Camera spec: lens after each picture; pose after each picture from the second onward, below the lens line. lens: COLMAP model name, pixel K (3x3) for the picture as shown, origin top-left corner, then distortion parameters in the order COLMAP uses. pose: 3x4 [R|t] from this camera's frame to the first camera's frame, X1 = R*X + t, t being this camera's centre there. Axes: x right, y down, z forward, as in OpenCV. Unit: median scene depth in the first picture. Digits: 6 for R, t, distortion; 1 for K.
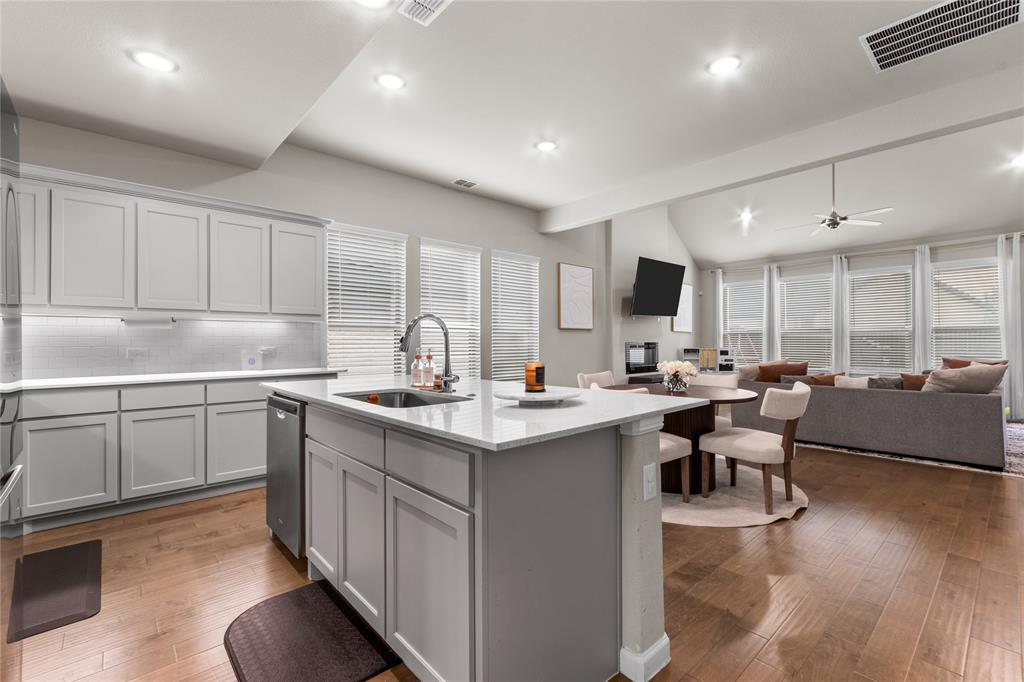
lens RADIAL K [[449.4, 0, 510.1], [0, 449.4, 339.1], [0, 0, 1]] dist [0.002303, -0.000784]
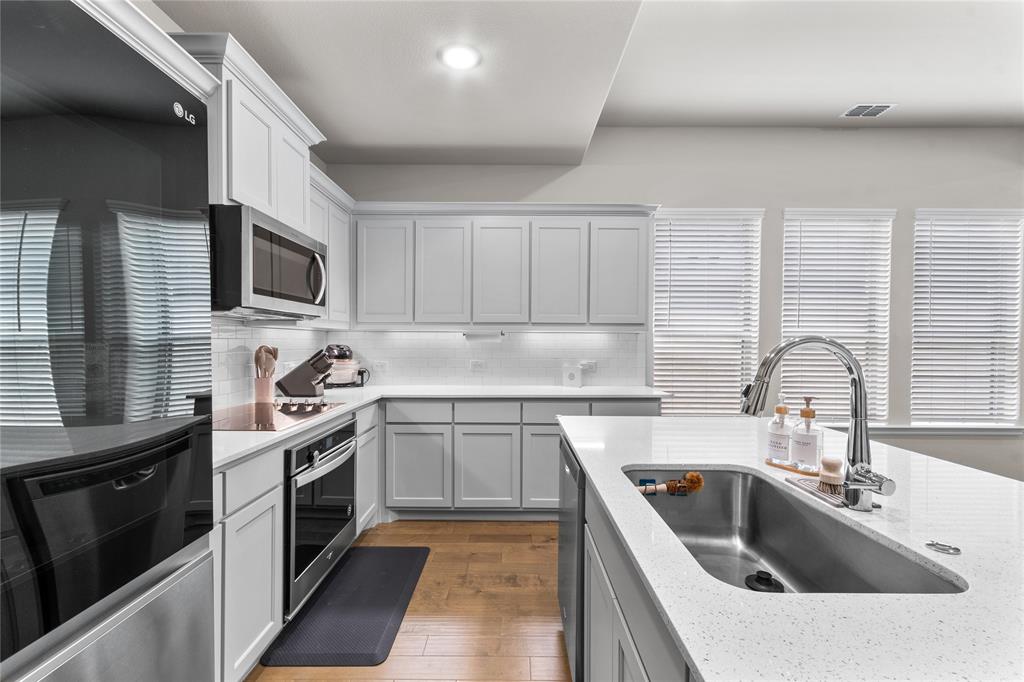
lens RADIAL K [[447.9, 0, 513.3], [0, 447.9, 352.7], [0, 0, 1]] dist [0.007139, 0.000168]
pose [[0.746218, 0.023425, -0.665290, -0.054603], [-0.002880, 0.999485, 0.031961, -0.027896], [0.665696, -0.021934, 0.745901, 0.237246]]
